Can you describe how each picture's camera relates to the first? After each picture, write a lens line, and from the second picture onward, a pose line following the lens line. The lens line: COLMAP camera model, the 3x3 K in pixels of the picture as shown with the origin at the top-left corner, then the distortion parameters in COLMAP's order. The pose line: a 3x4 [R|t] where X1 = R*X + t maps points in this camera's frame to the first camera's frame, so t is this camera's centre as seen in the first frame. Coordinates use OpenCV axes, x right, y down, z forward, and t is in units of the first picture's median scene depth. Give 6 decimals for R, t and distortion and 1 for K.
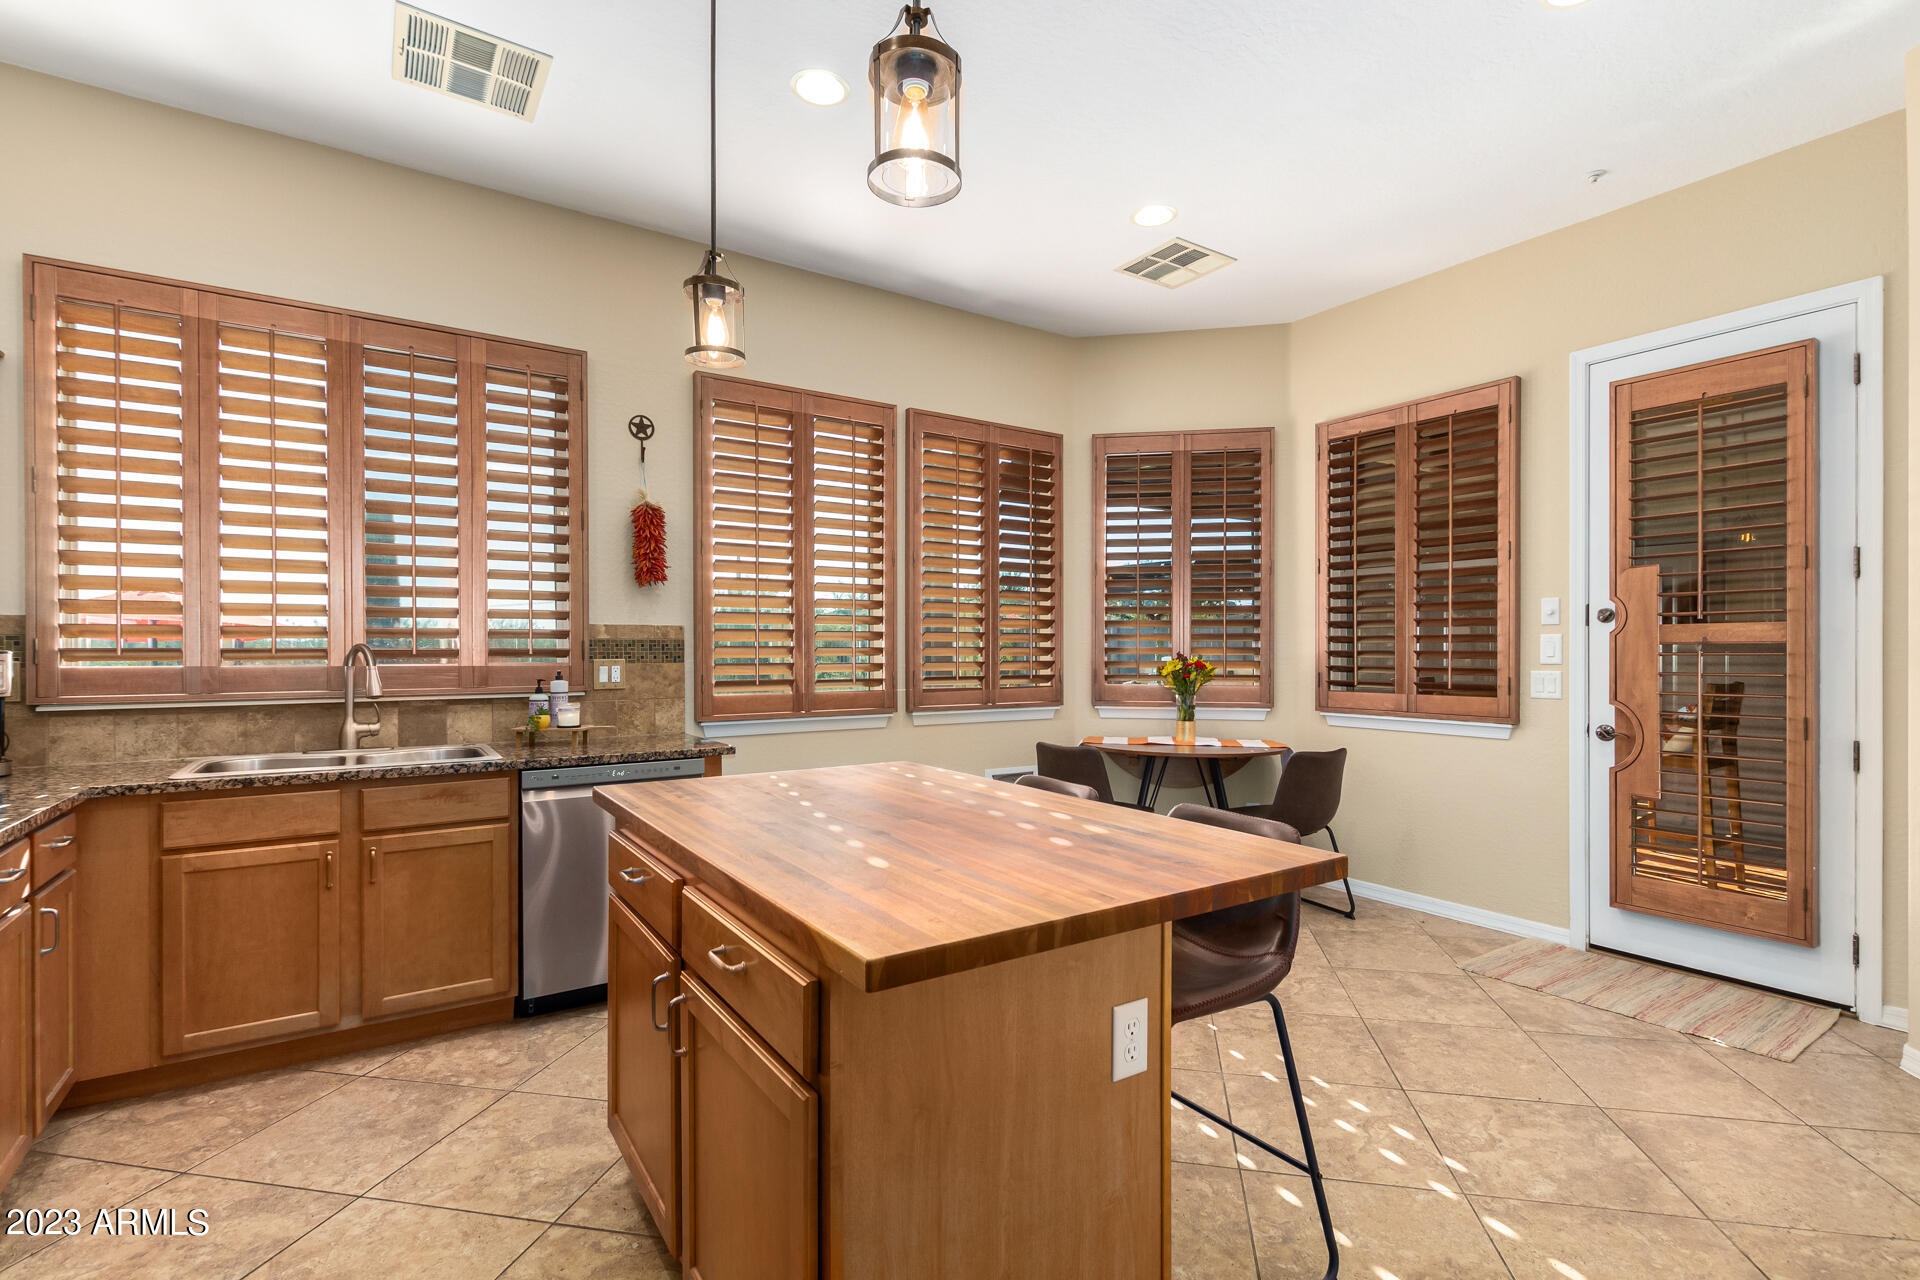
lens RADIAL K [[884.5, 0, 970.0], [0, 884.5, 648.8], [0, 0, 1]] dist [0.007660, -0.002041]
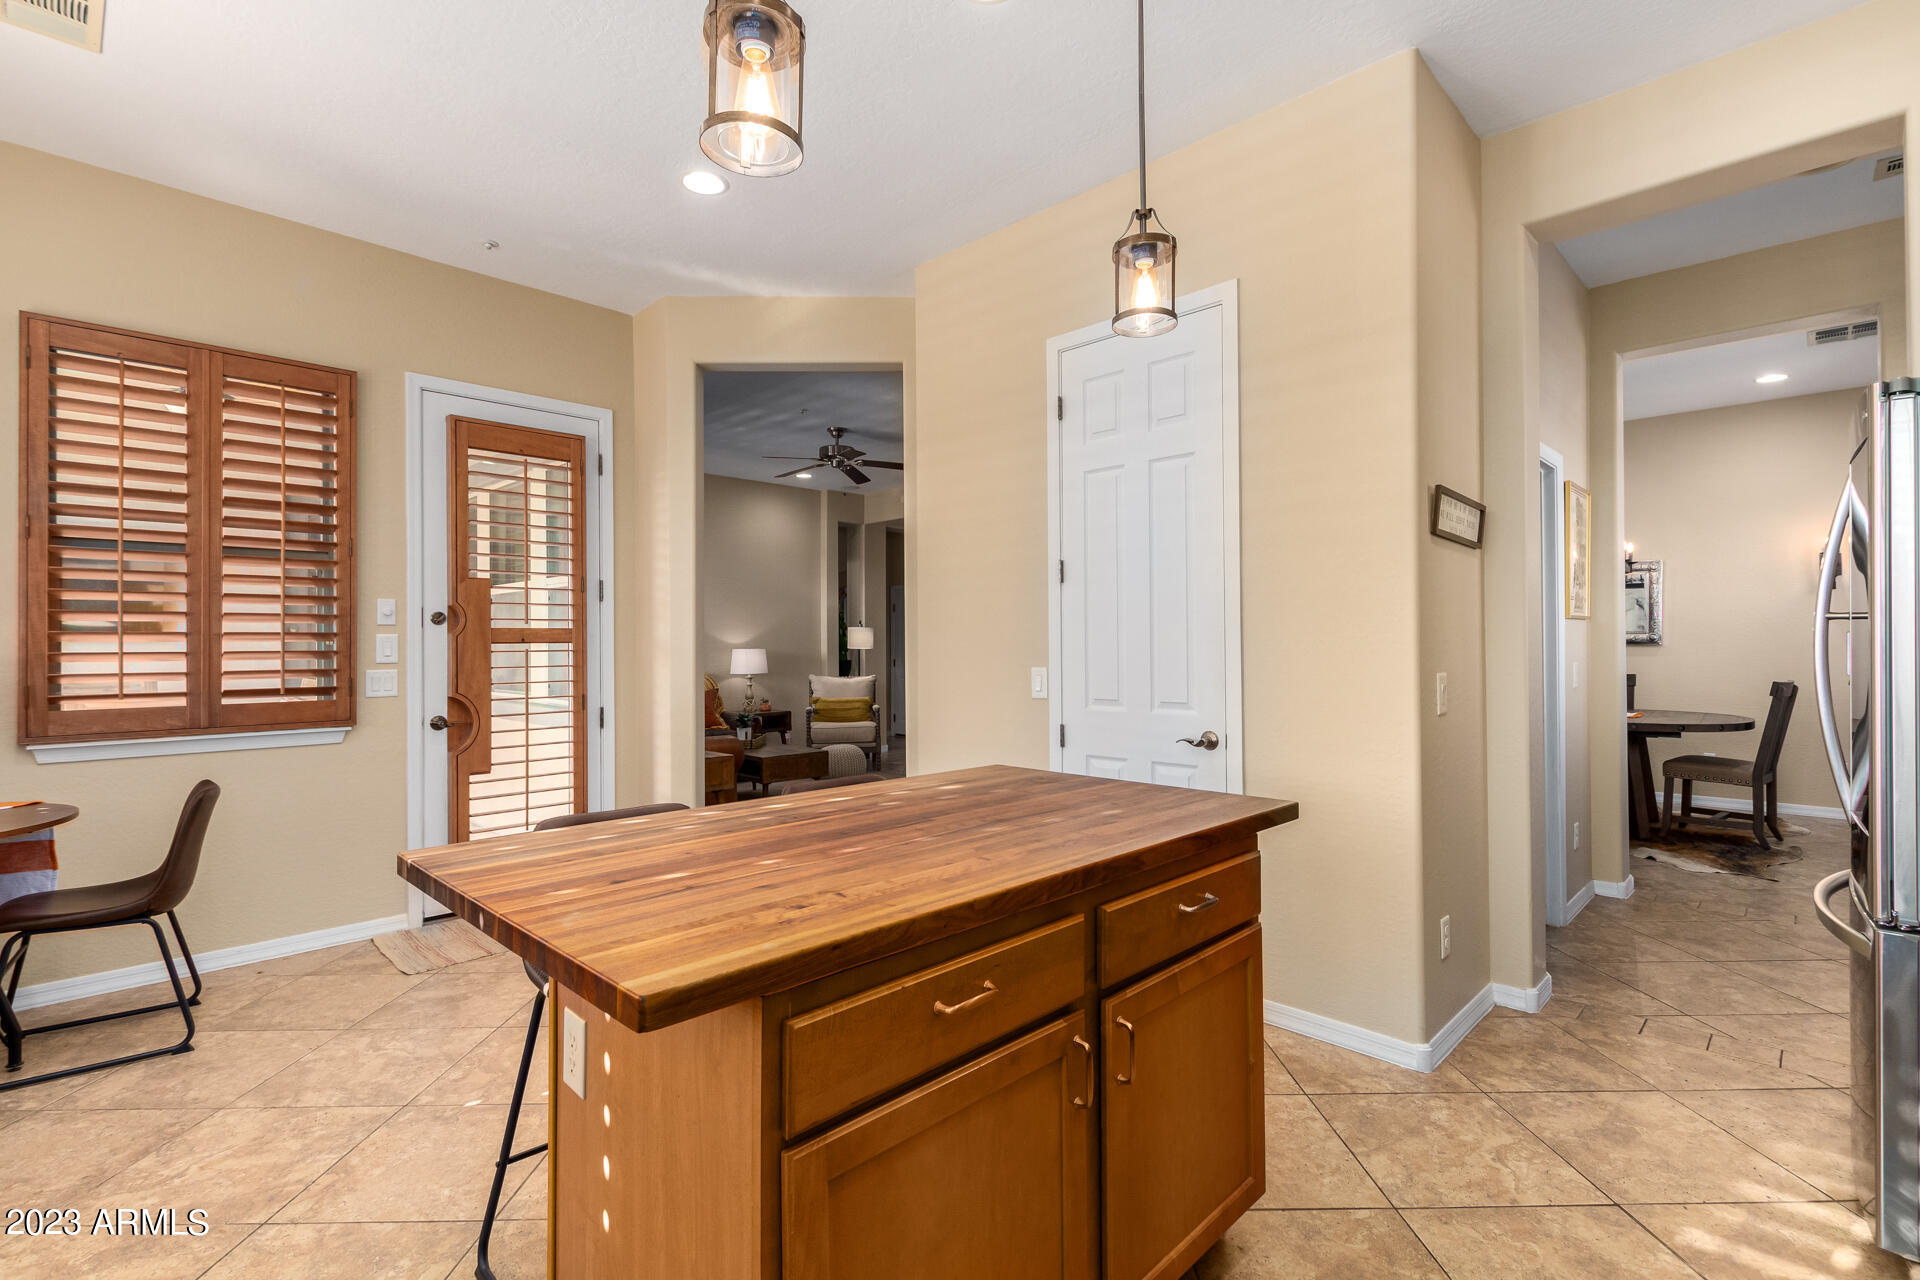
lens RADIAL K [[877.4, 0, 972.7], [0, 877.4, 634.4], [0, 0, 1]] dist [0.003364, -0.000287]
pose [[-0.208484, 0.011659, 0.977956, -0.506438], [0.004454, 0.999930, -0.010971, -0.002425], [-0.978016, 0.002069, -0.208521, 0.567069]]
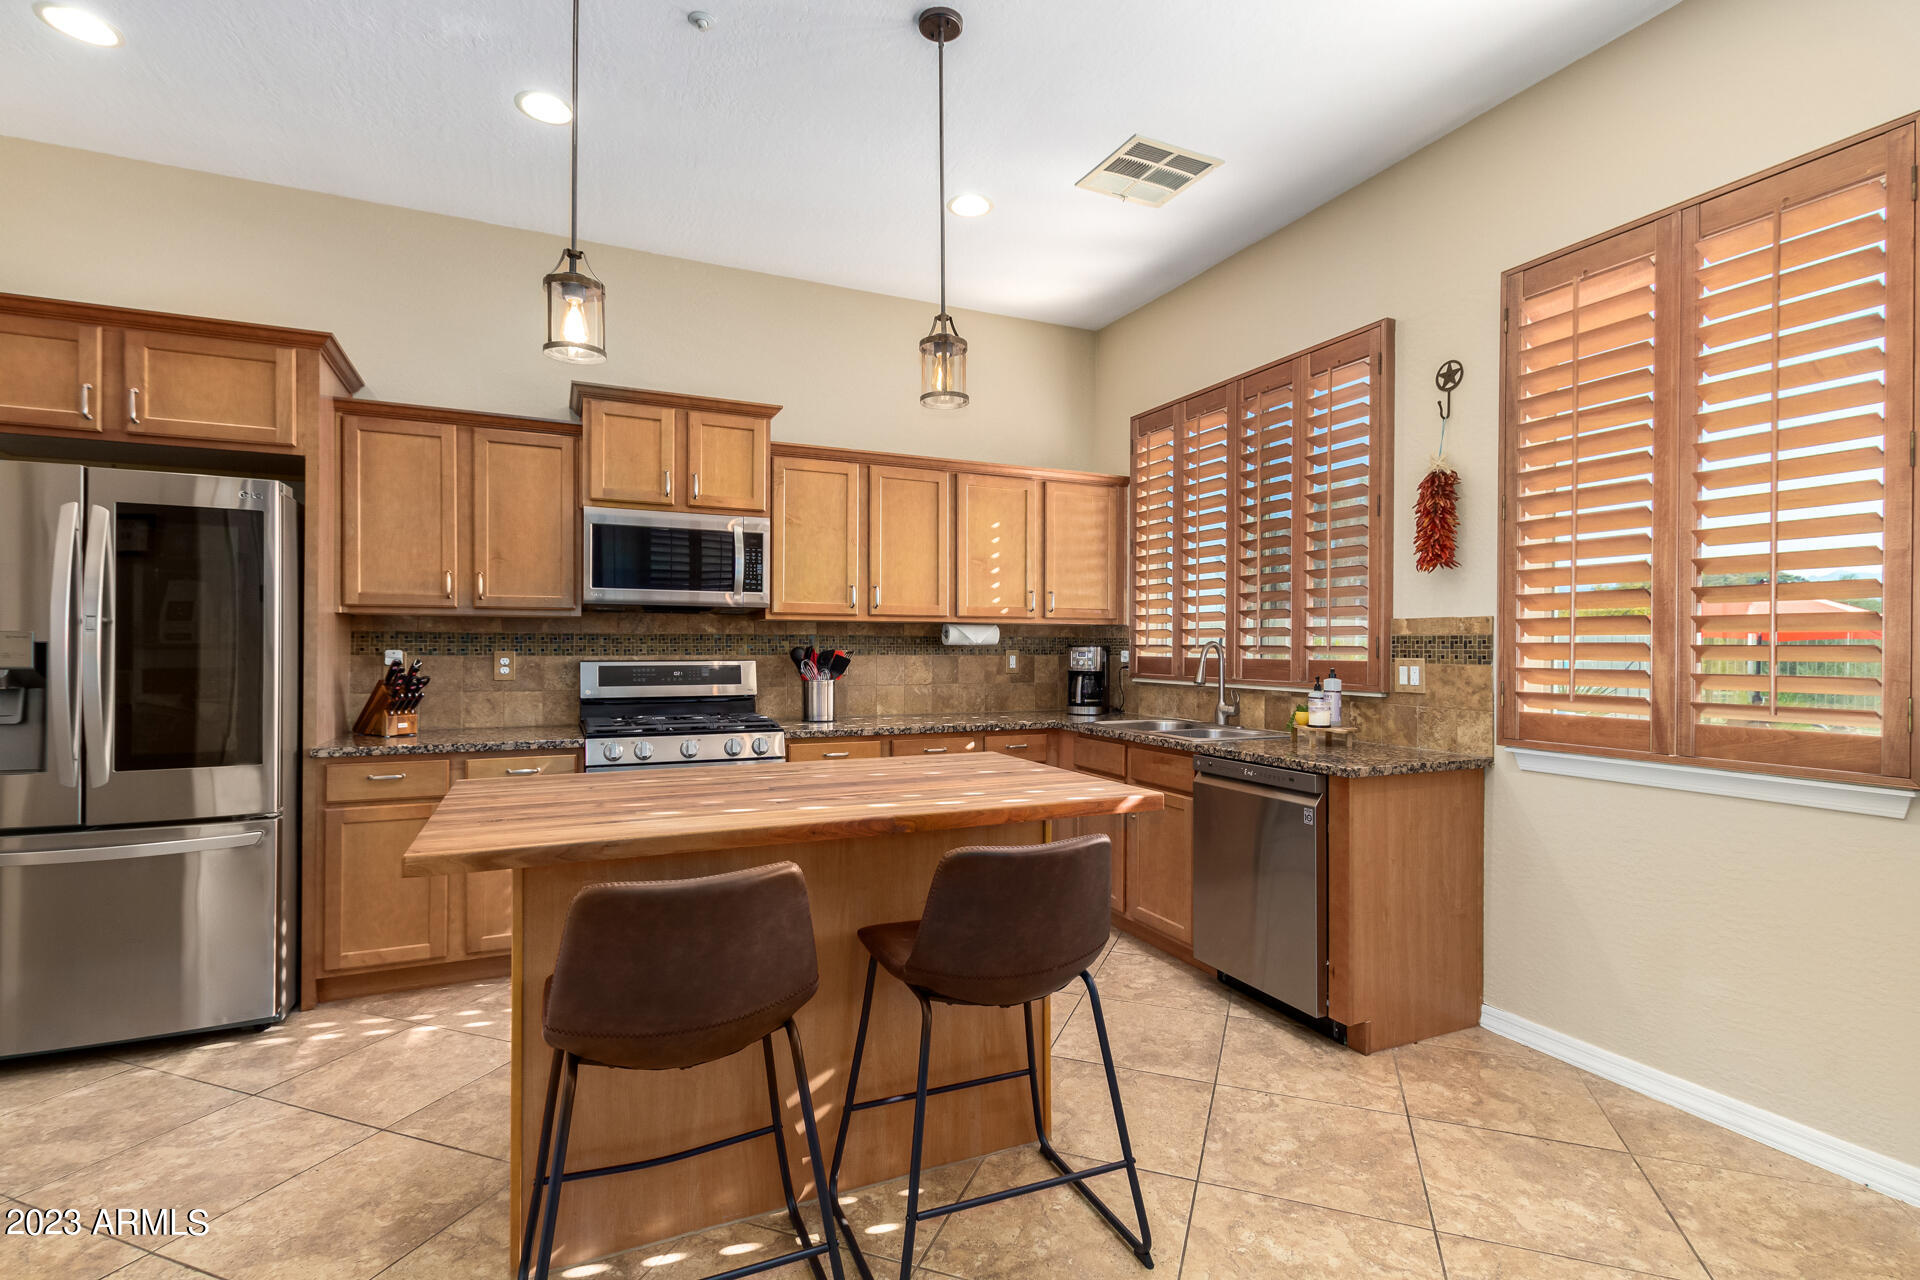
lens RADIAL K [[903.1, 0, 973.2], [0, 903.1, 647.8], [0, 0, 1]] dist [0.013953, -0.006486]
pose [[-0.150849, 0.002612, -0.988553, 0.535019], [-0.003772, 0.999988, 0.003218, -0.000016], [0.988550, 0.004214, -0.150837, 0.710044]]
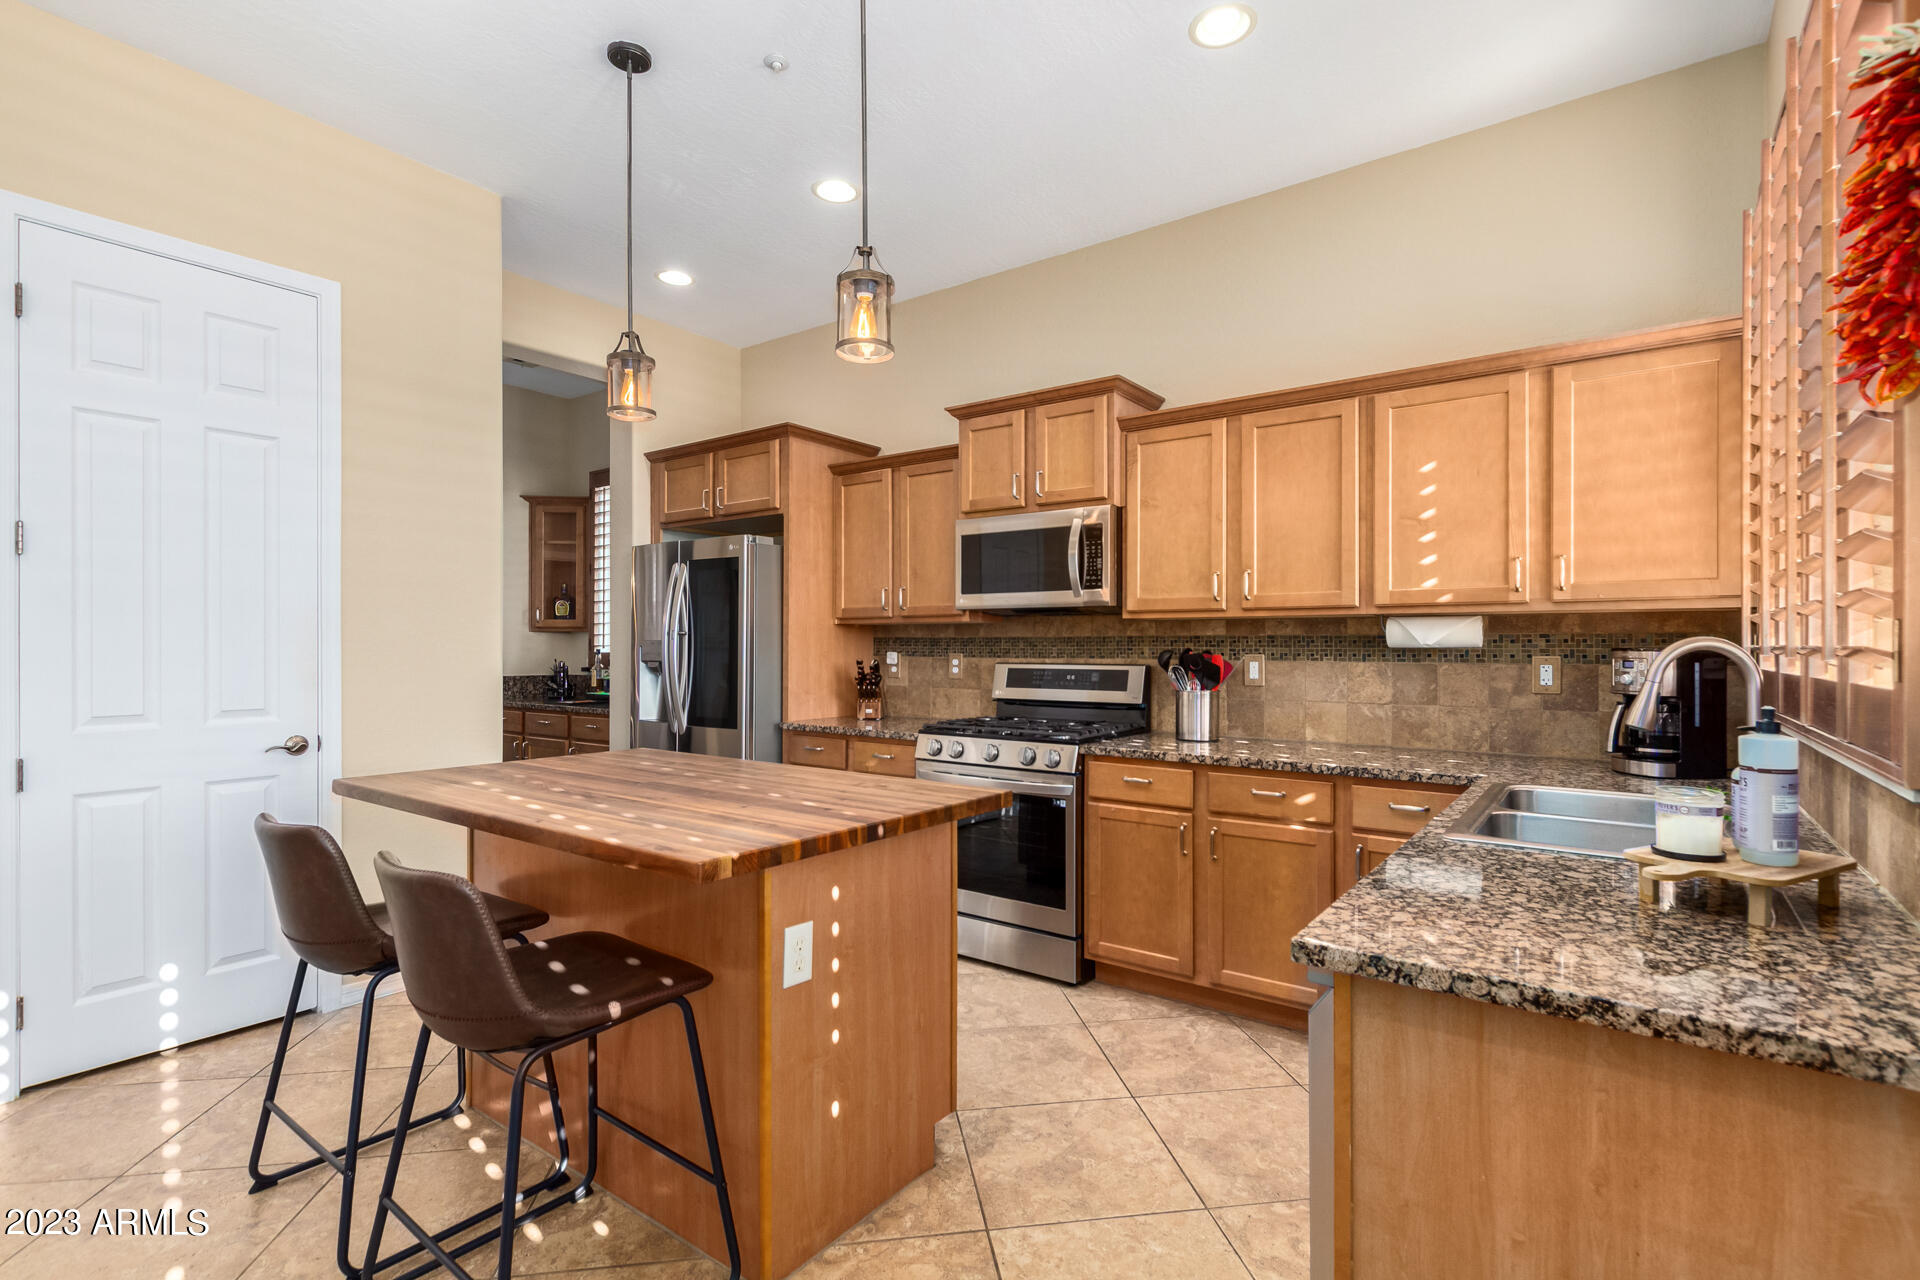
lens RADIAL K [[904.7, 0, 965.1], [0, 904.7, 644.9], [0, 0, 1]] dist [0.008114, -0.000786]
pose [[-0.942498, -0.001838, -0.334208, -0.029706], [-0.001391, 0.999998, -0.001575, -0.000072], [0.334210, -0.001020, -0.942498, 1.156176]]
